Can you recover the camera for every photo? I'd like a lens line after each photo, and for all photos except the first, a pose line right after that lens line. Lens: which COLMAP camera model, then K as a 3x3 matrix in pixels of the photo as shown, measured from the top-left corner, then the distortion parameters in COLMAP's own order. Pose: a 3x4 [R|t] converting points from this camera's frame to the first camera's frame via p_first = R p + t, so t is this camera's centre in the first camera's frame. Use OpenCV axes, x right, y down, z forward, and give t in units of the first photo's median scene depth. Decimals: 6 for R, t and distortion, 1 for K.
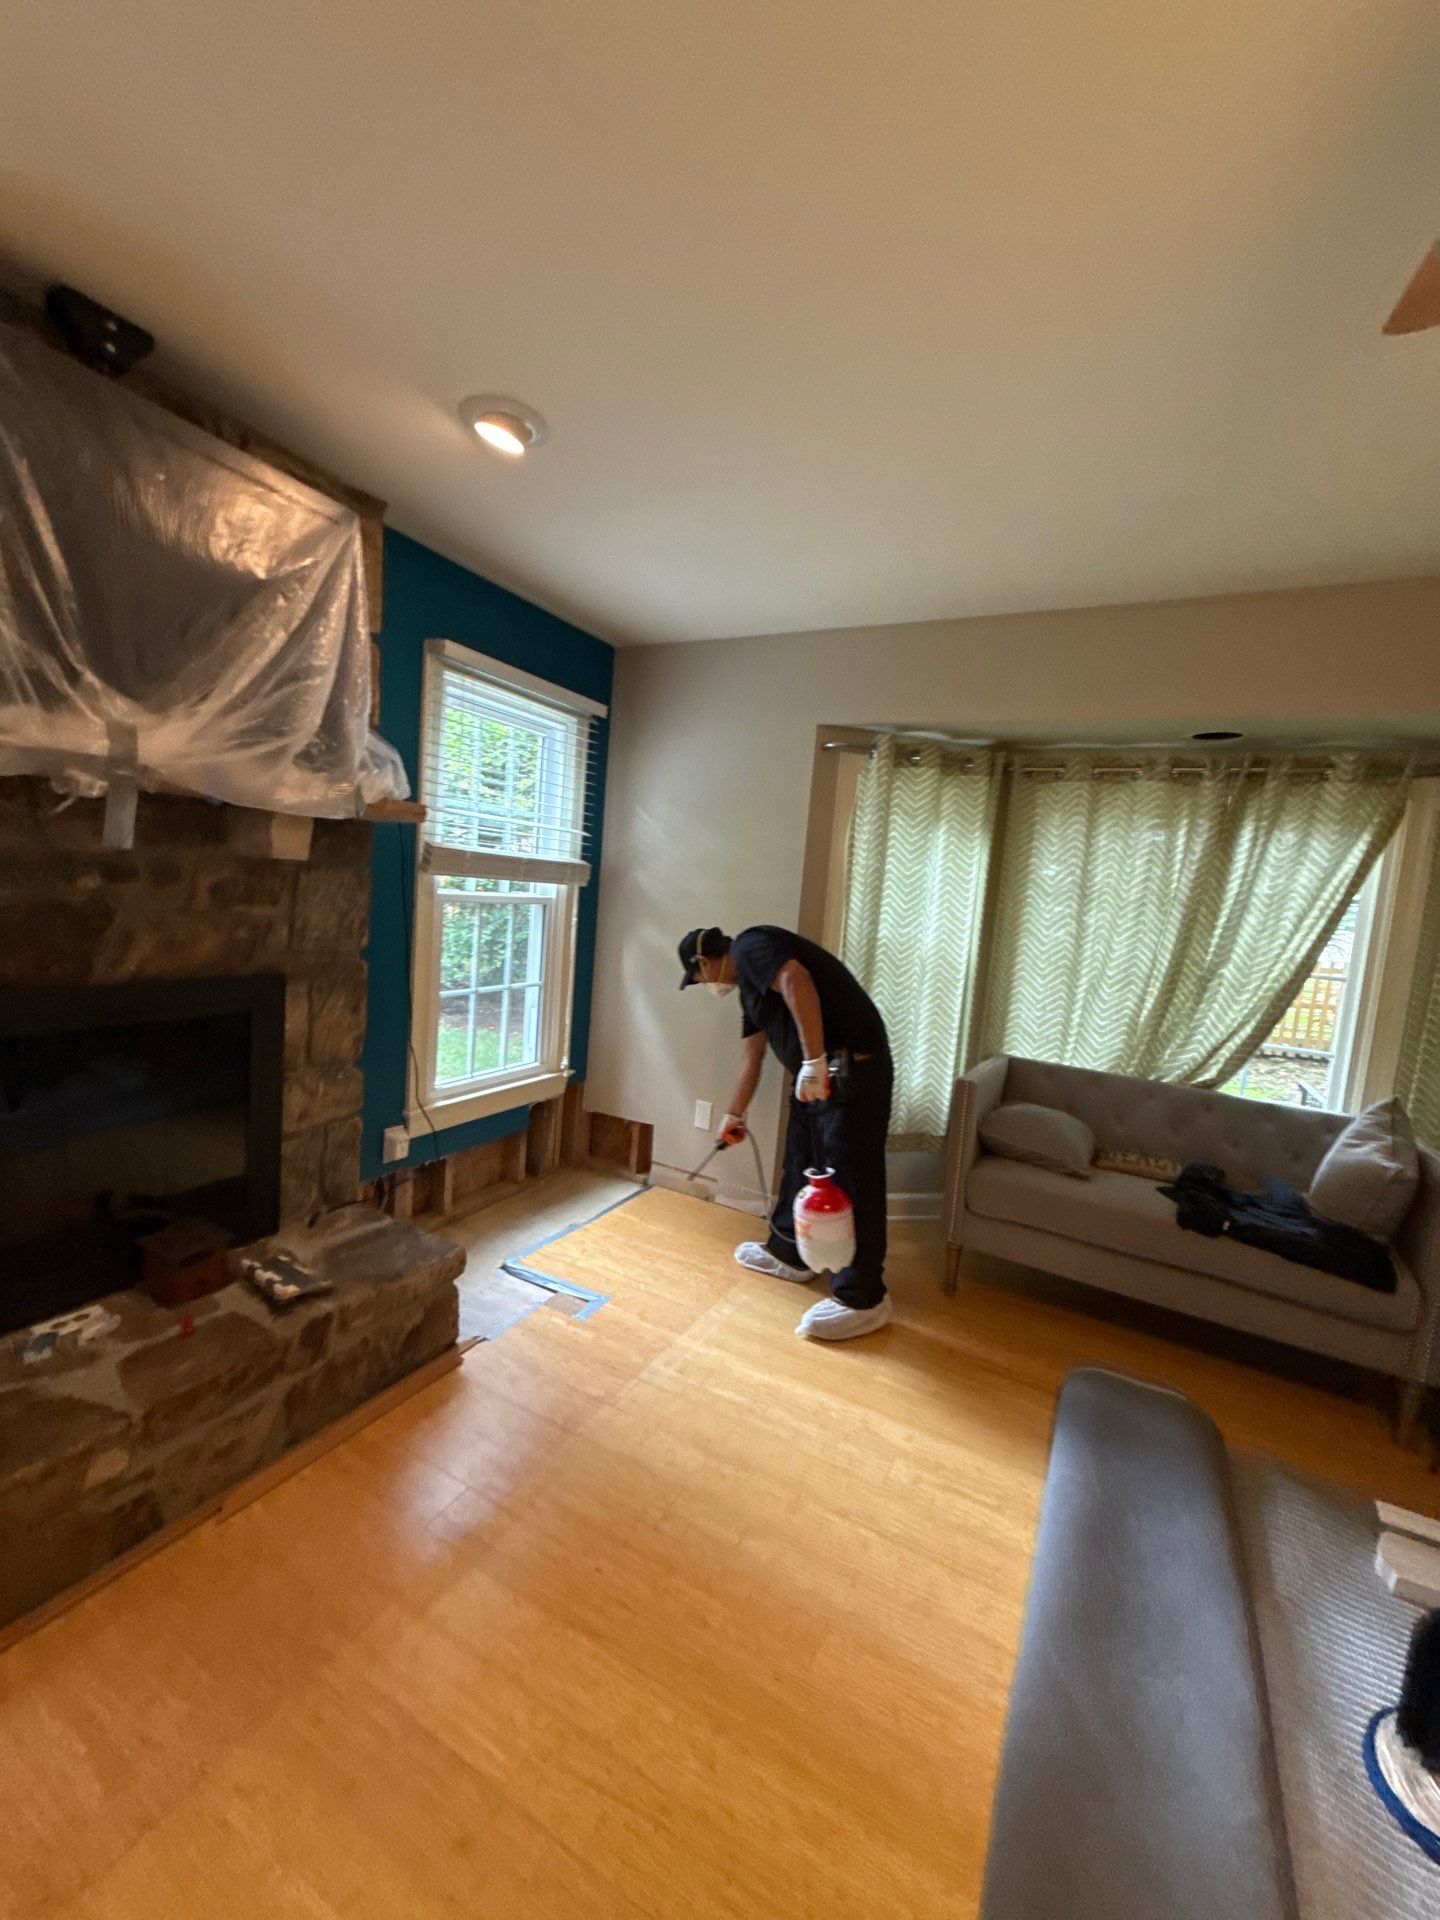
lens RADIAL K [[756.8, 0, 724.1], [0, 756.8, 958.4], [0, 0, 1]] dist [-0.000333, 0.000129]
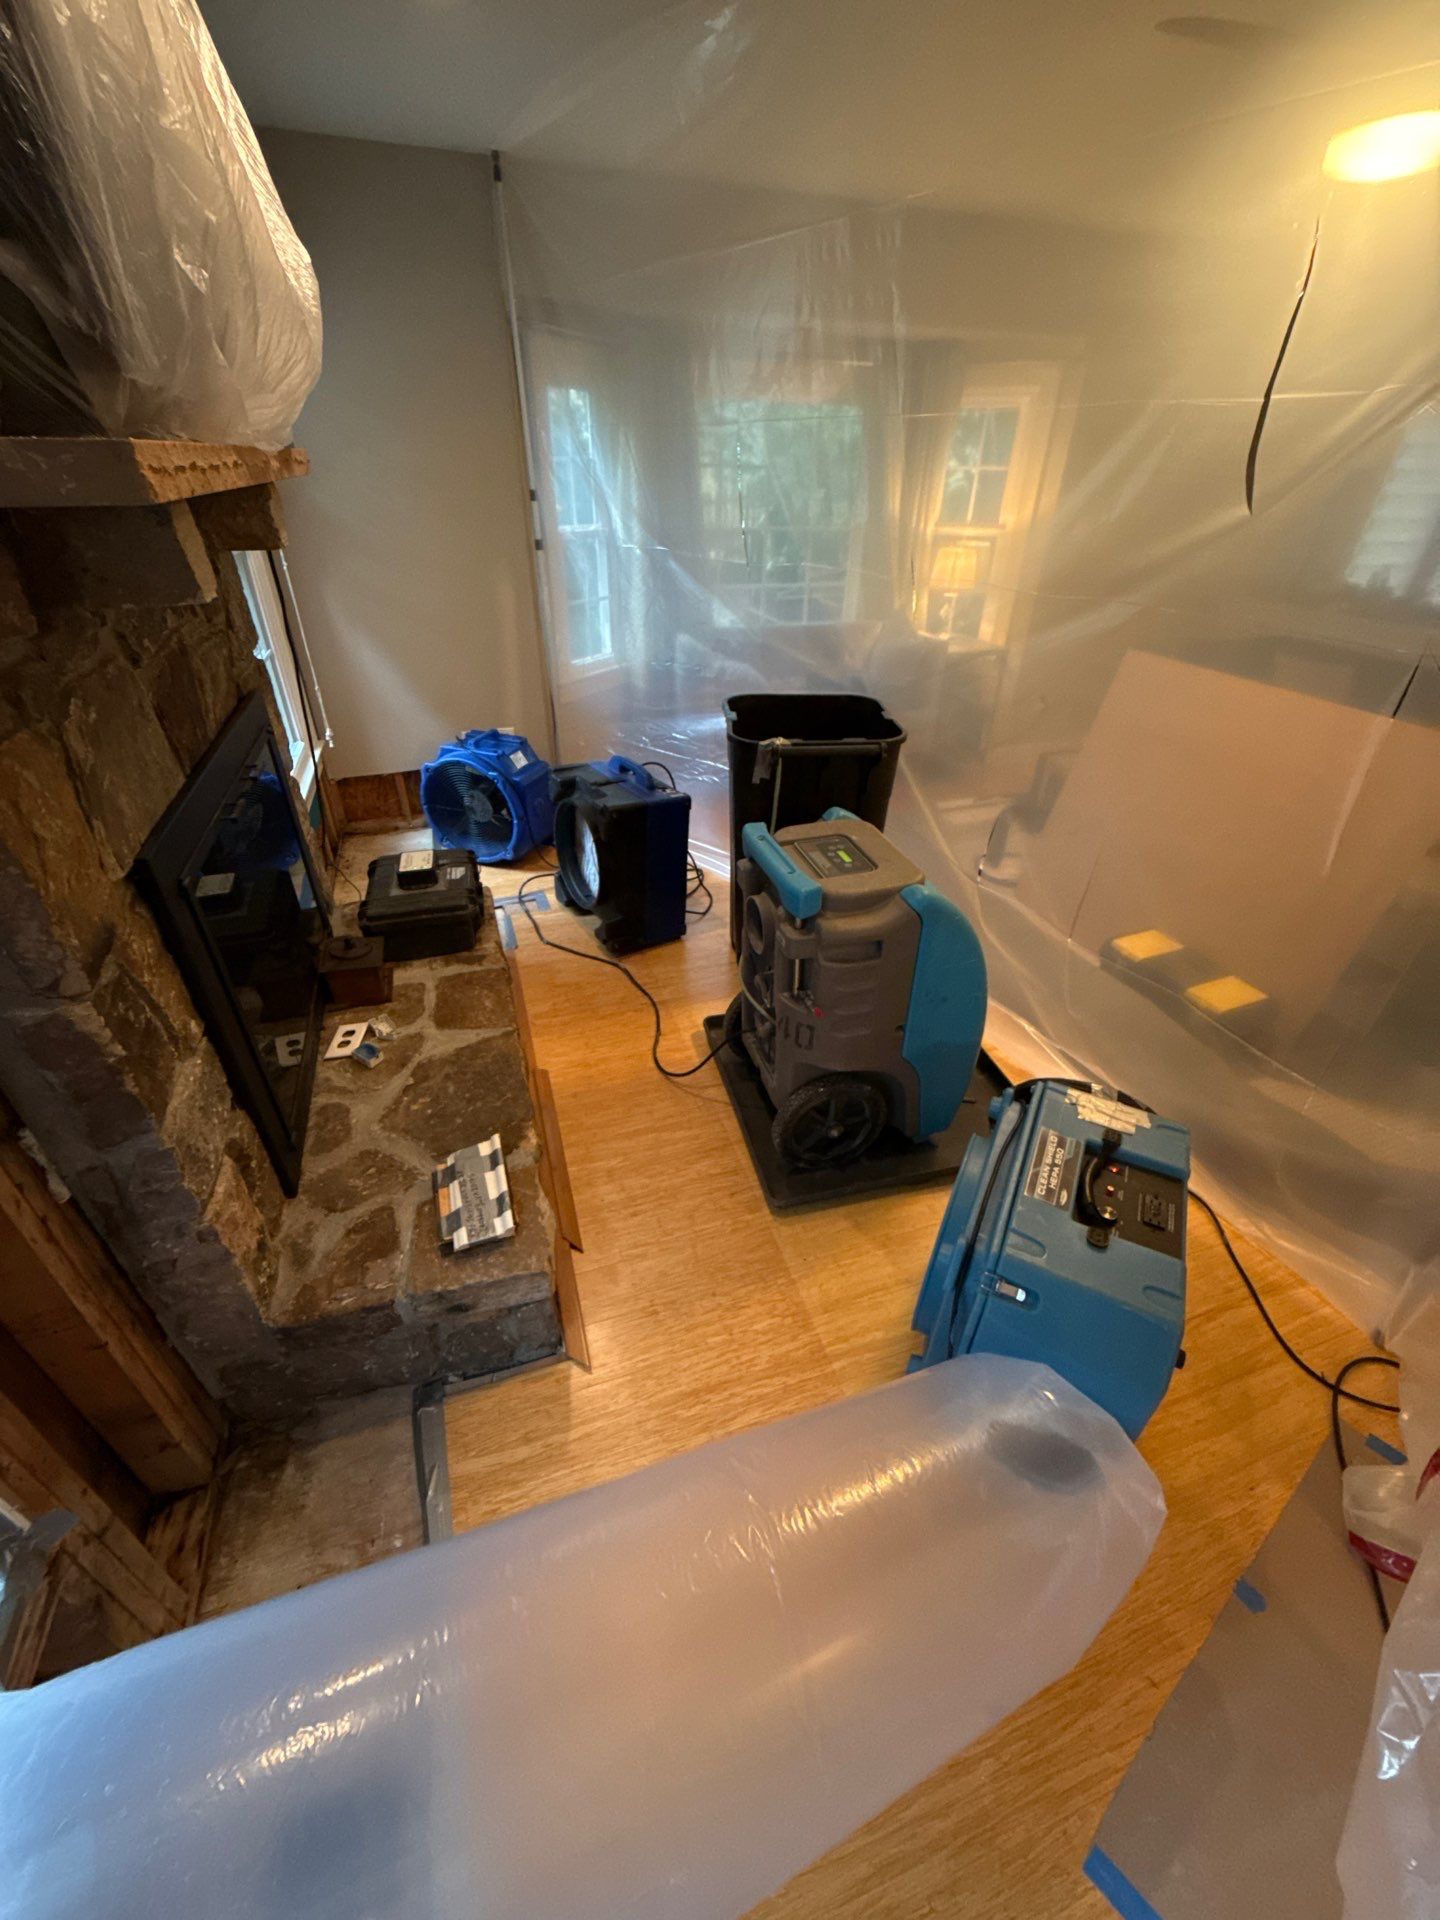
lens RADIAL K [[766.1, 0, 725.6], [0, 766.1, 954.5], [0, 0, 1]] dist [-0.000535, -0.000089]
pose [[0.682598, -0.450536, 0.575393, -0.688697], [0.102122, 0.838434, 0.535351, -0.114693], [-0.723624, -0.306669, 0.618323, -0.048158]]
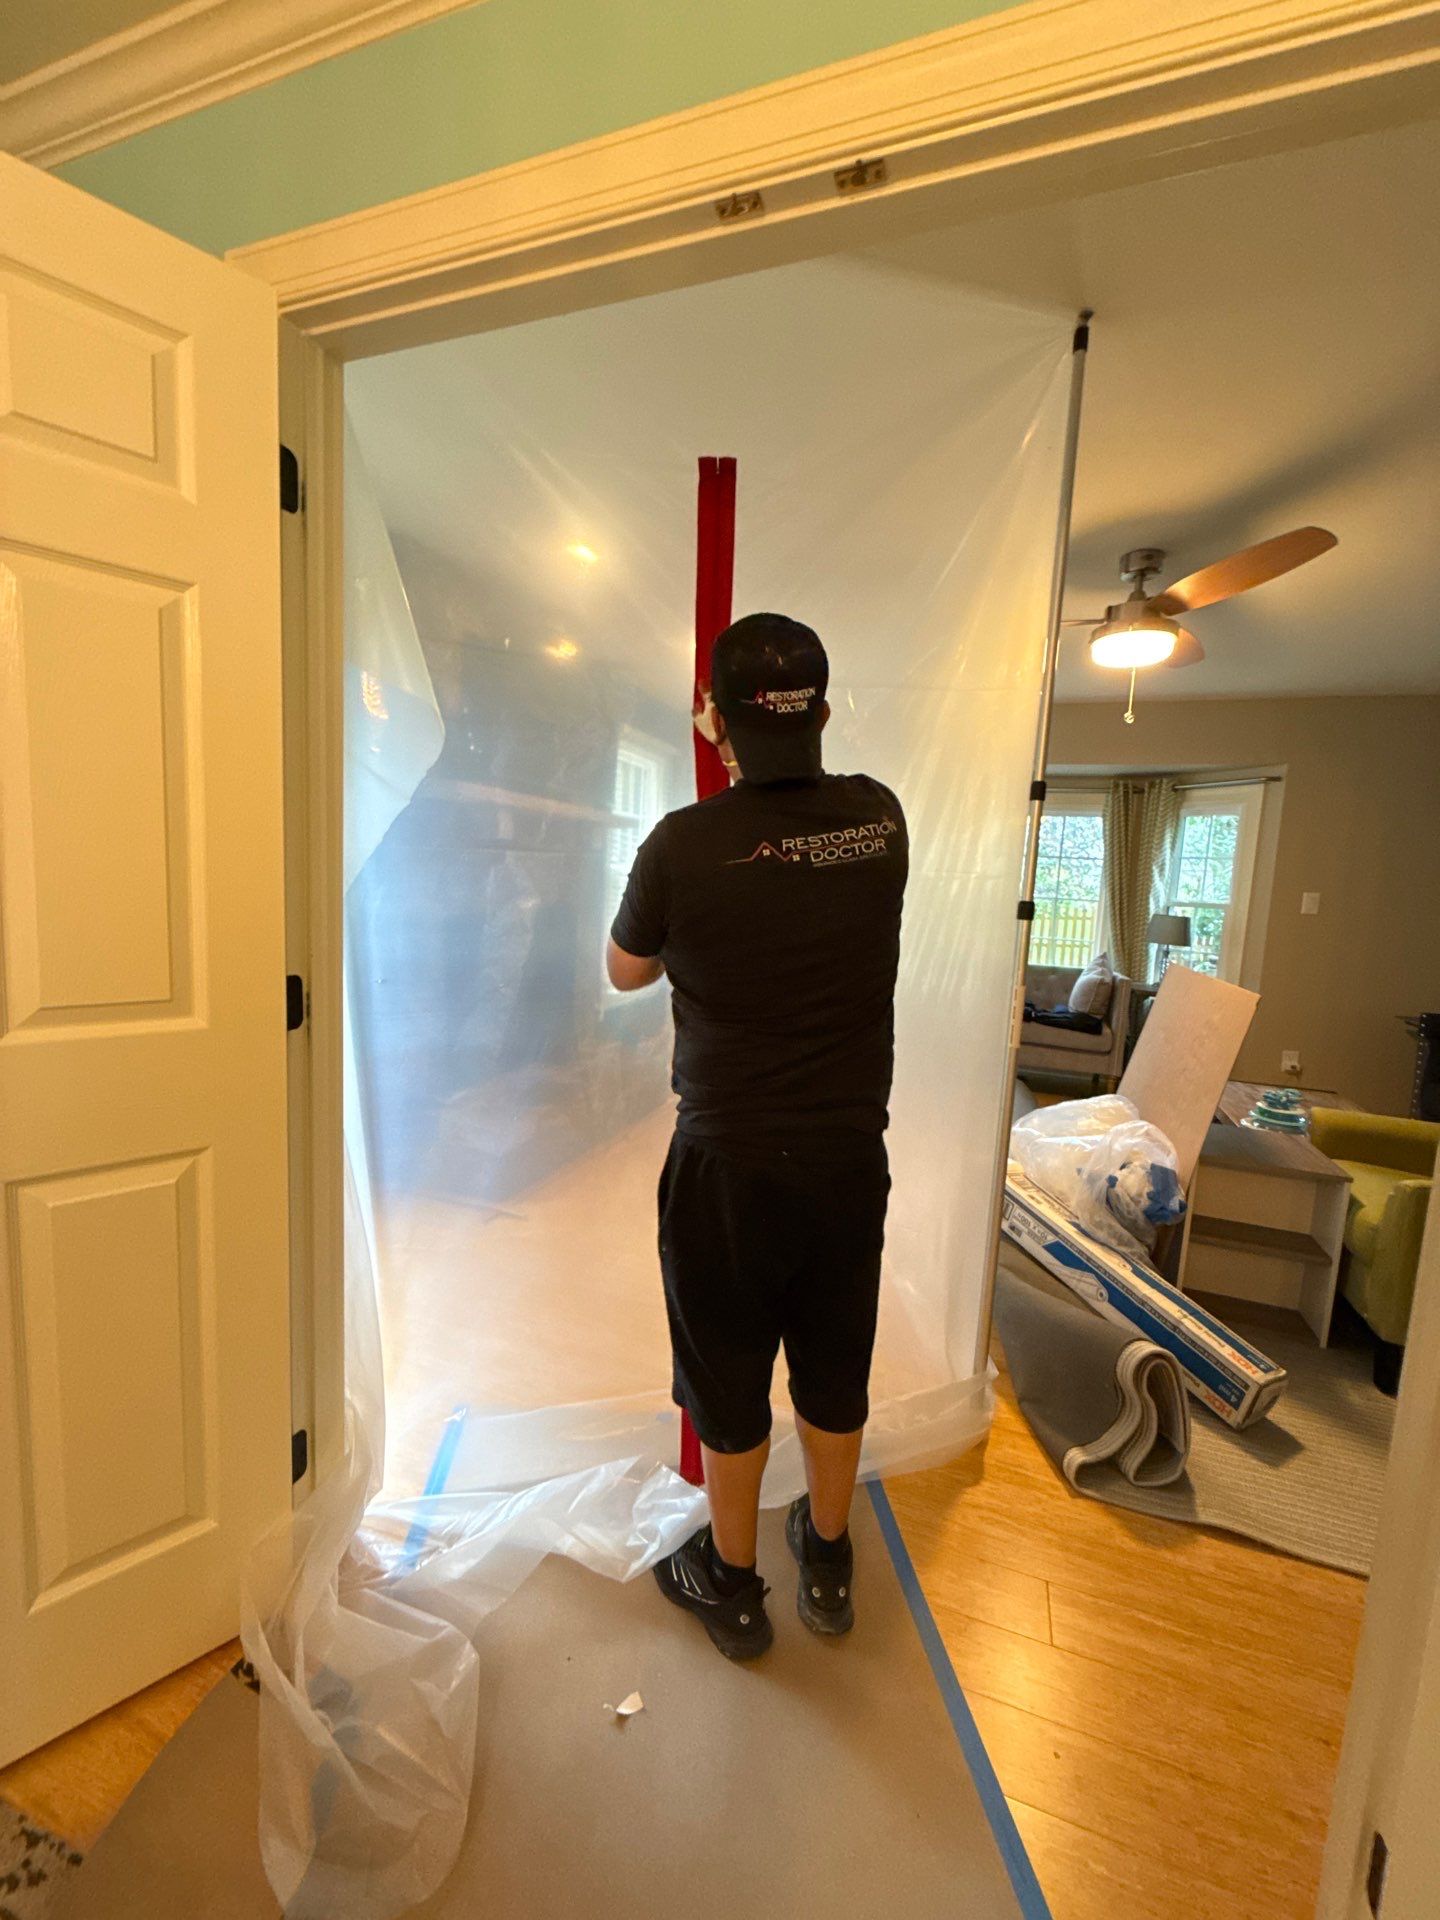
lens RADIAL K [[758.5, 0, 720.0], [0, 758.5, 960.0], [0, 0, 1]] dist [0.000639, 0.000065]
pose [[0.985684, -0.052988, 0.160063, -0.414267], [0.049065, 0.998393, 0.028364, 0.086607], [-0.161309, -0.020104, 0.986699, -0.756397]]
